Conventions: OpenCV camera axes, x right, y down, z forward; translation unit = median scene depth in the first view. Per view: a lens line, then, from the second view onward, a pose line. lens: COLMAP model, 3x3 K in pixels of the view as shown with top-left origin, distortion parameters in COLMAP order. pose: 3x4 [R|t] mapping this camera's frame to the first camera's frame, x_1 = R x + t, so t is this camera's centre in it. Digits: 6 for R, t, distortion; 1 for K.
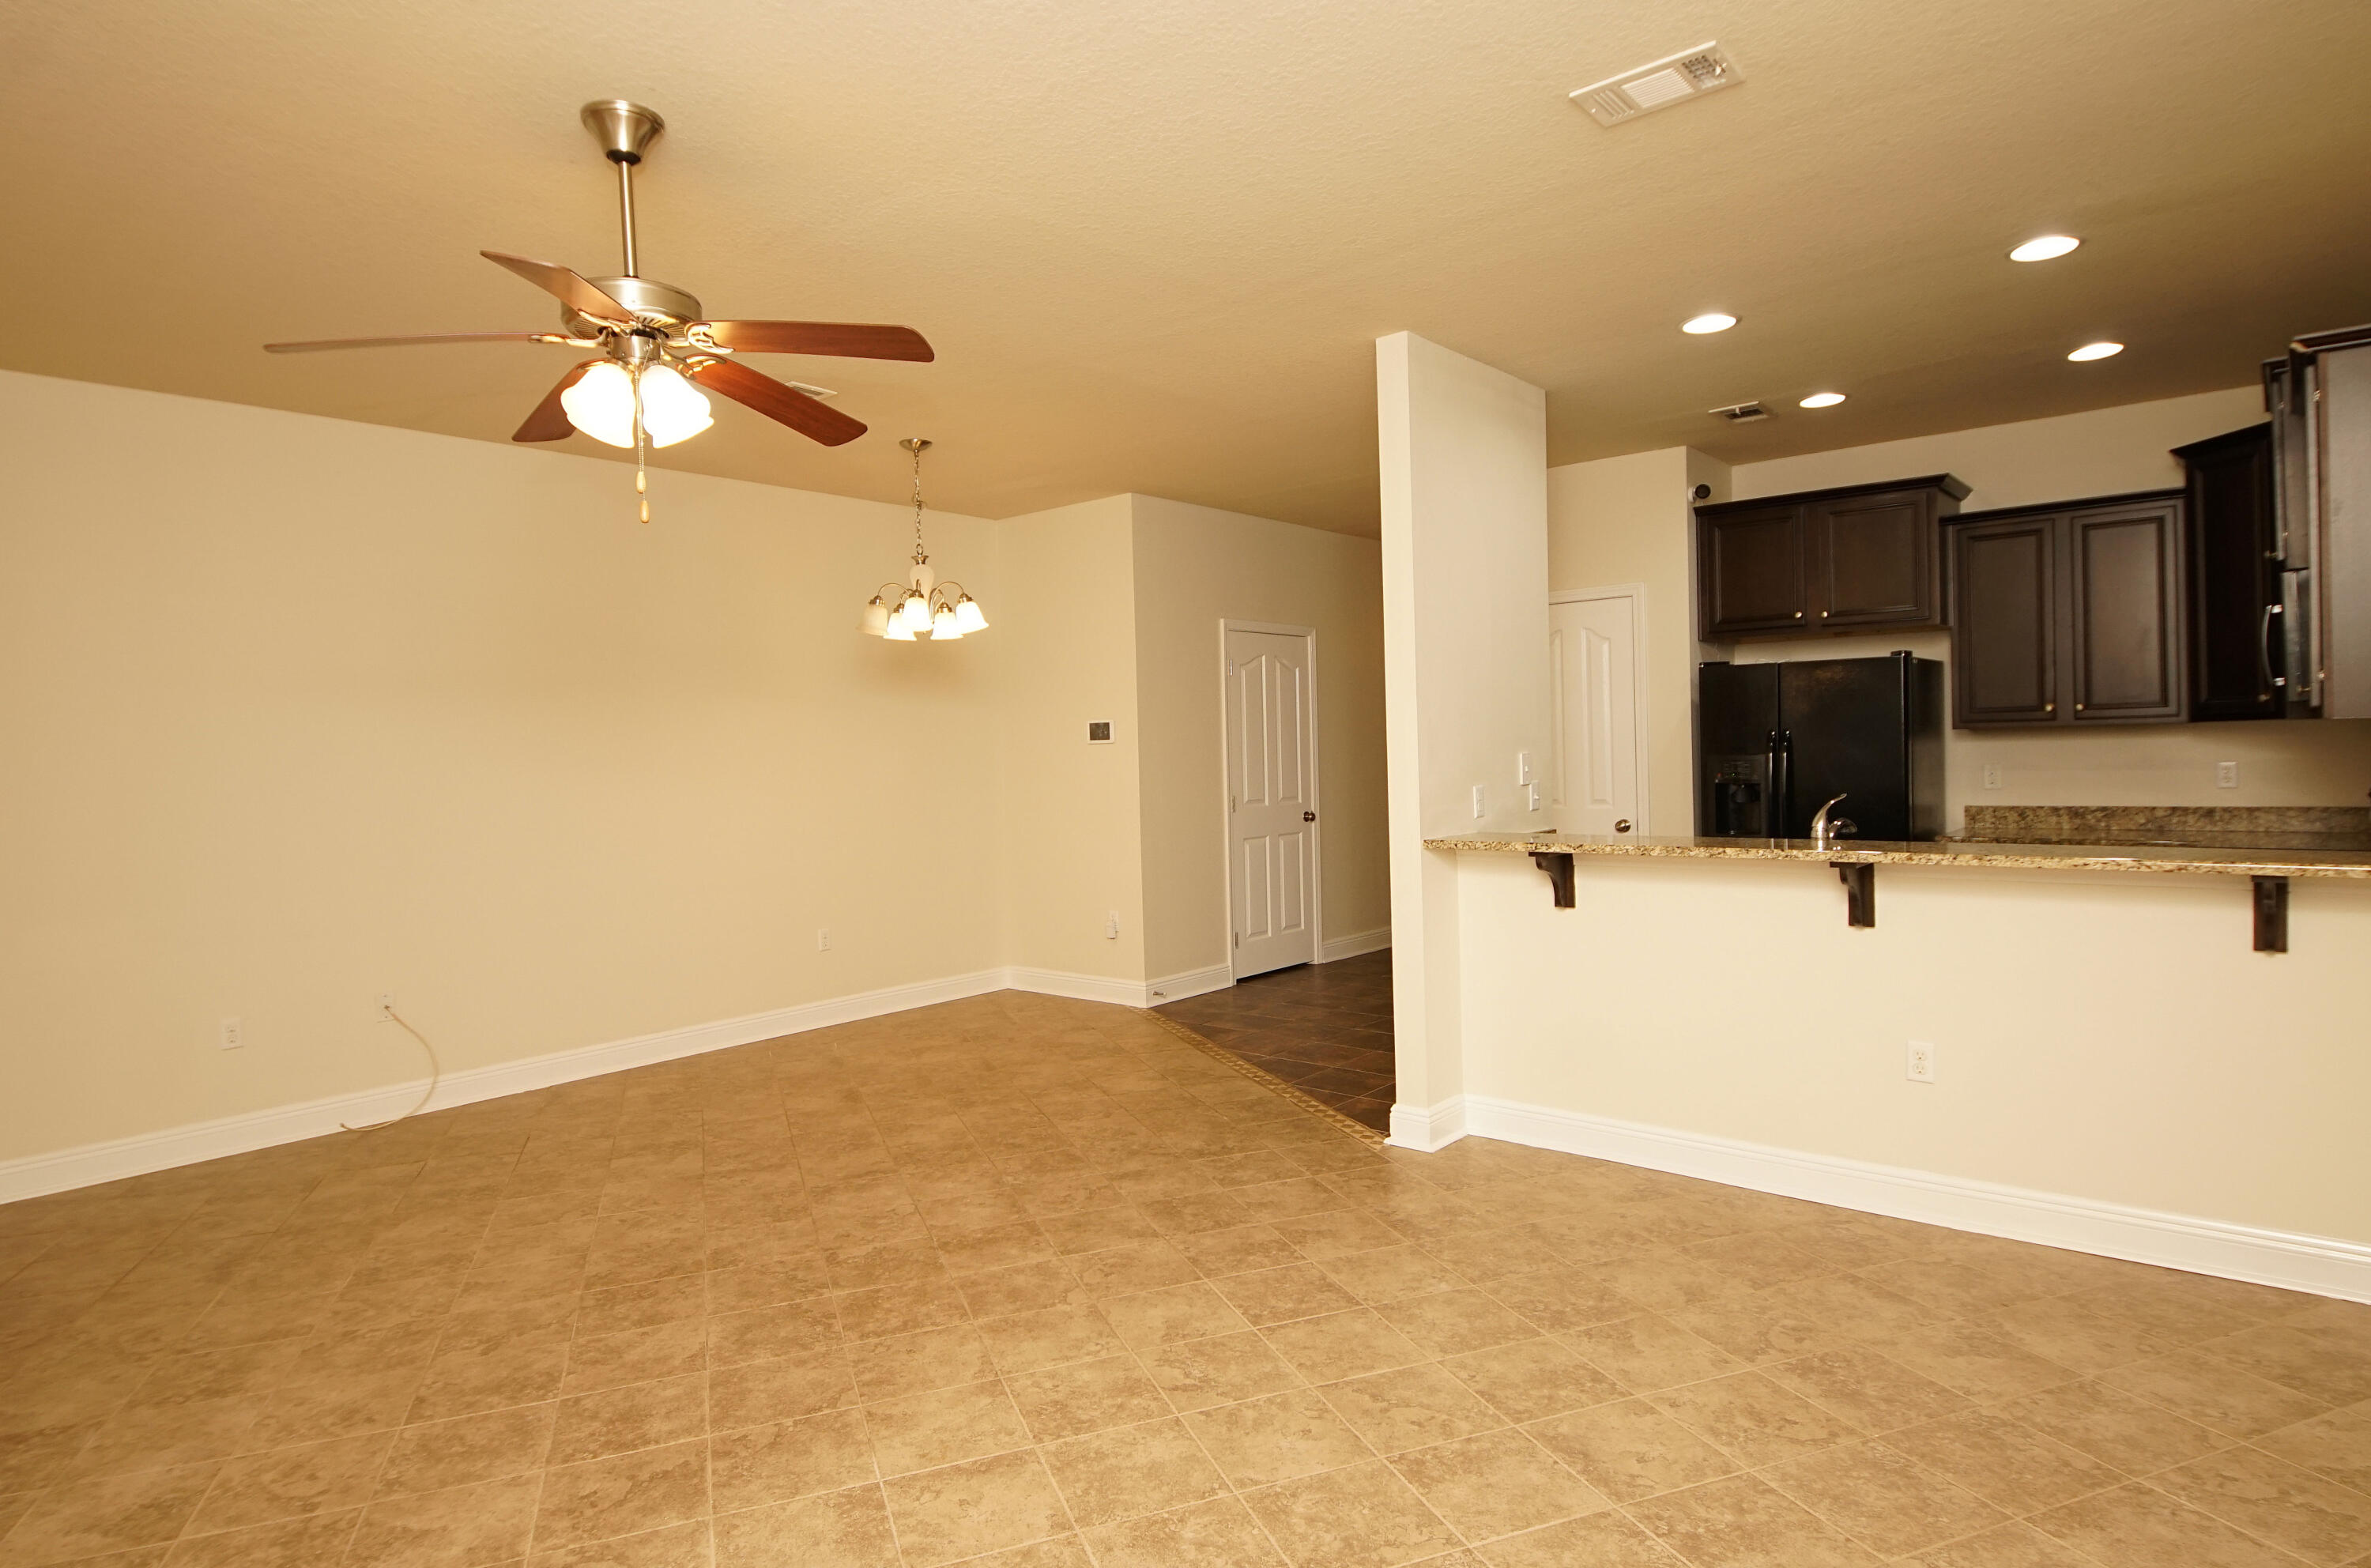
lens RADIAL K [[1297.2, 0, 1172.2], [0, 1297.2, 780.8], [0, 0, 1]] dist [0.038116, -0.037338]
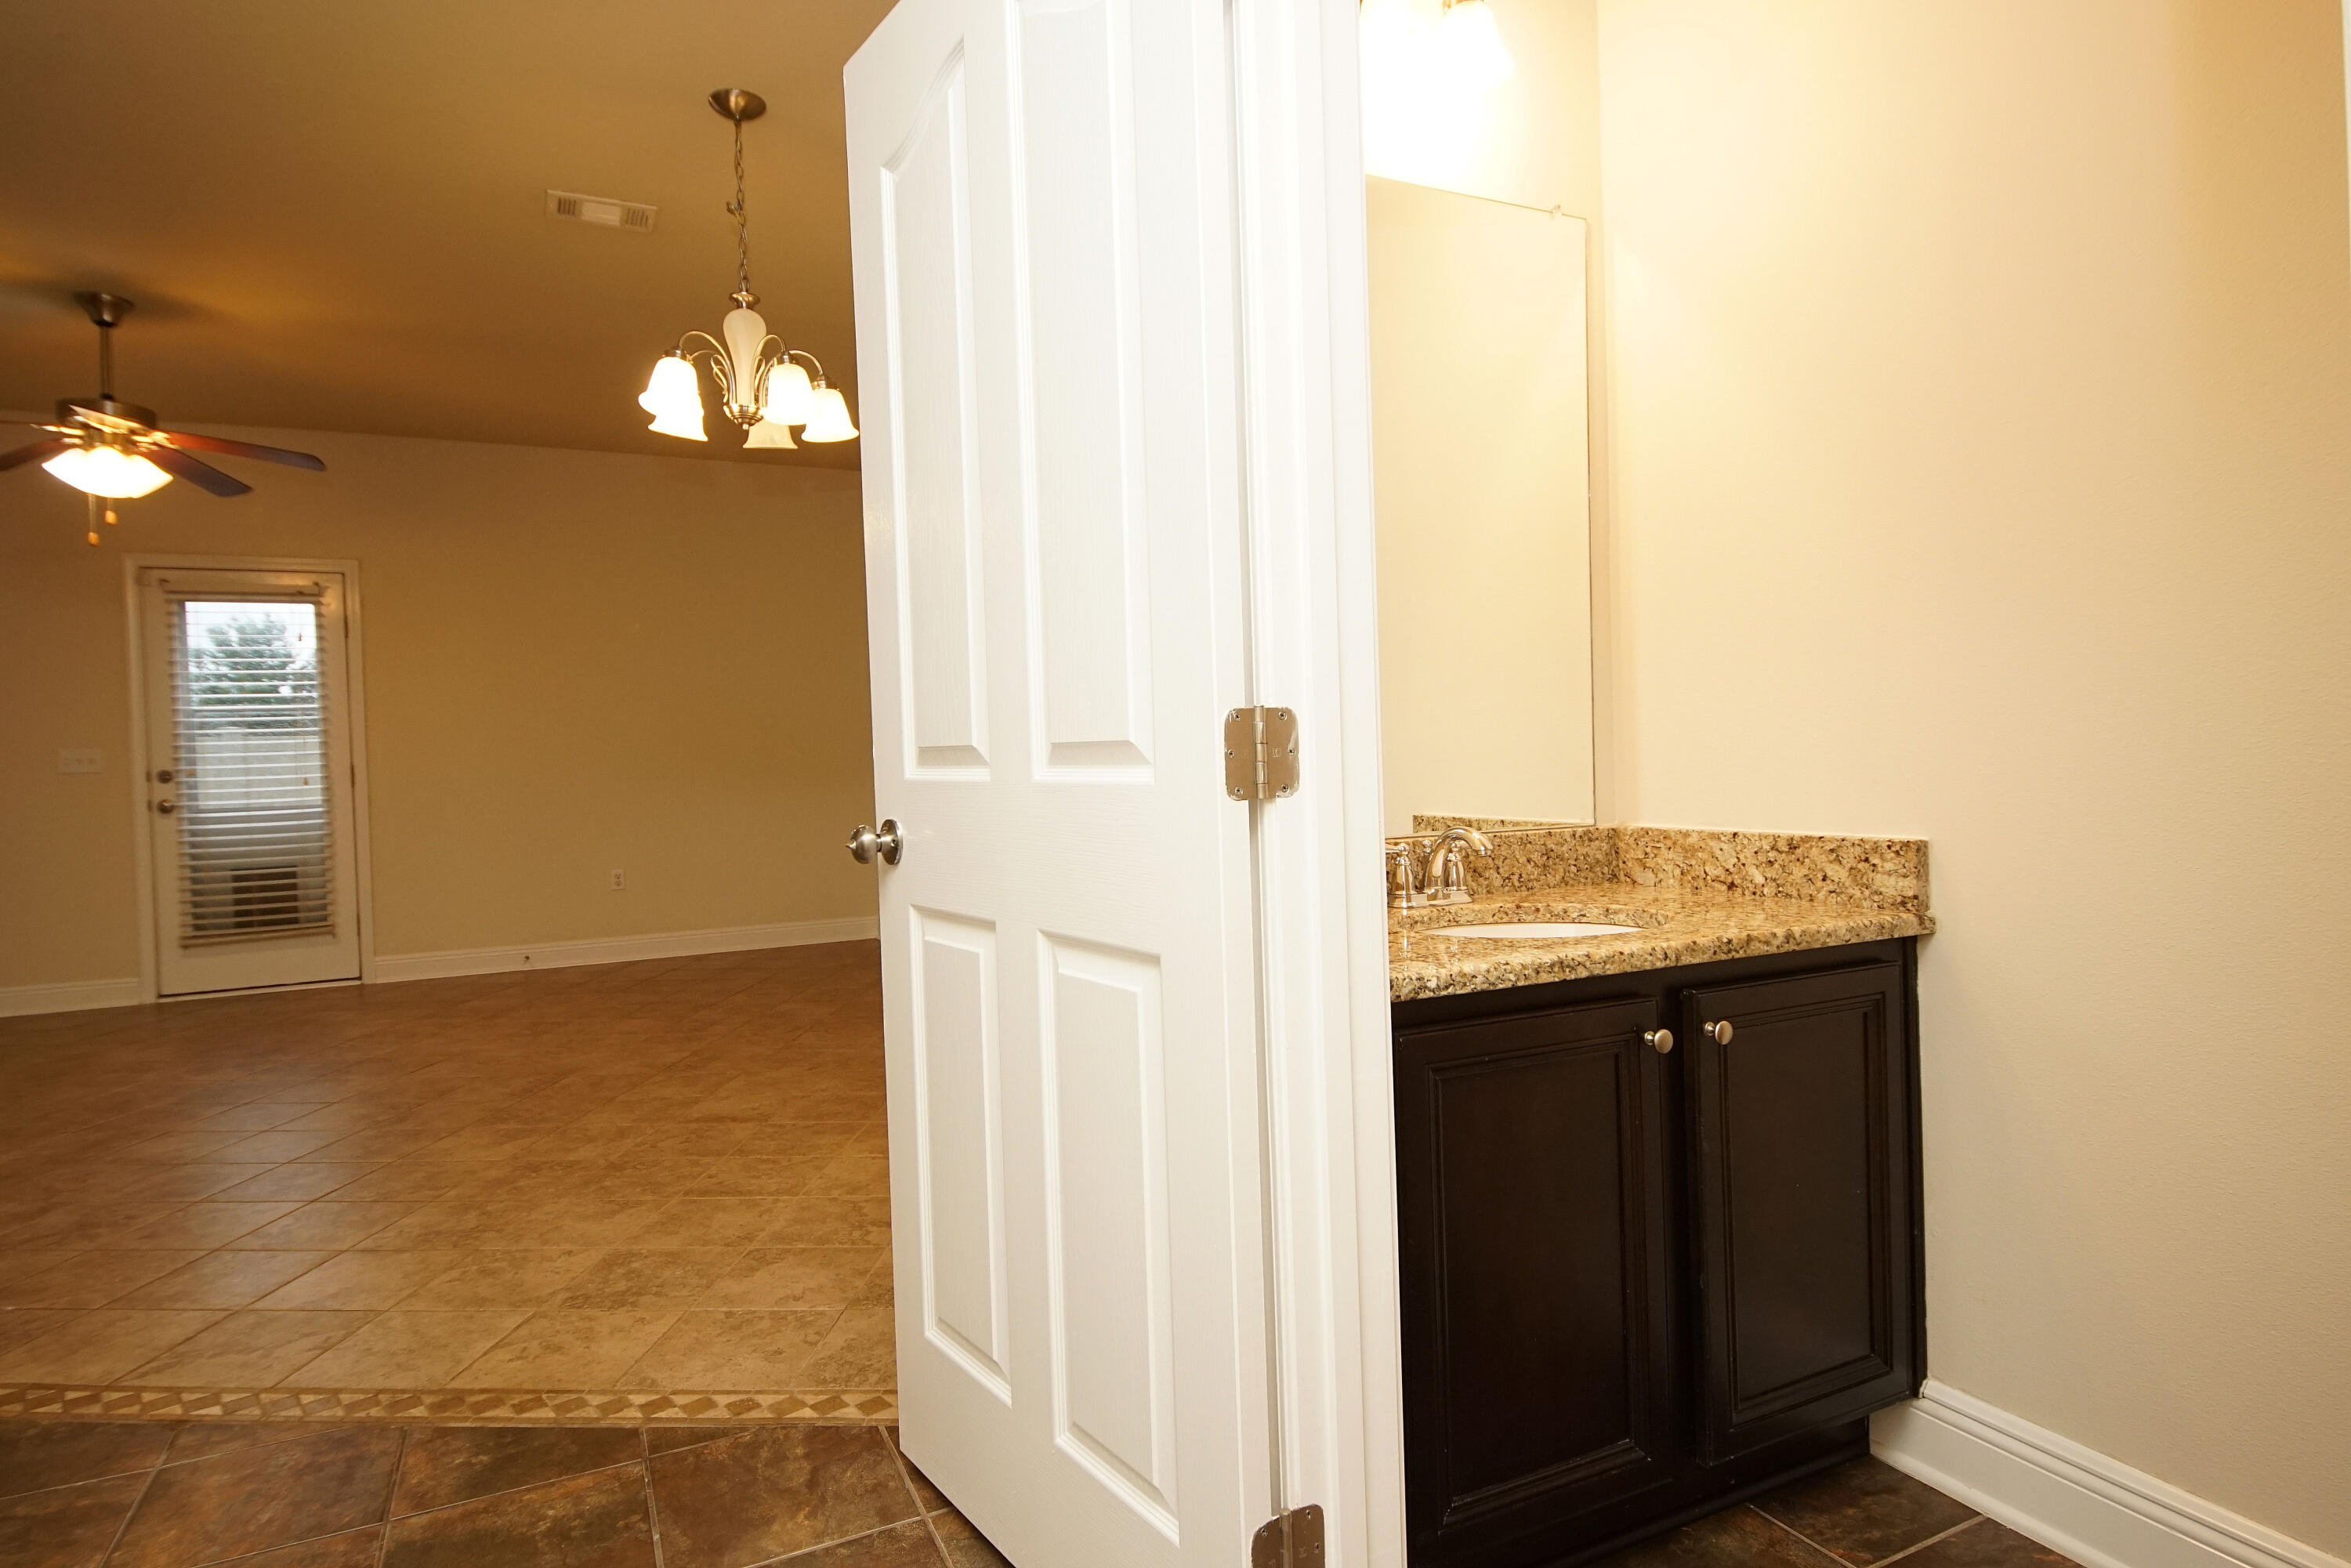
lens RADIAL K [[1259.7, 0, 1152.4], [0, 1259.7, 773.8], [0, 0, 1]] dist [0.041093, -0.039453]
pose [[-0.403178, 0.058567, -0.913245, 0.412189], [0.019531, 0.998273, 0.055398, 0.022825], [0.914913, 0.004499, -0.403626, 2.143993]]
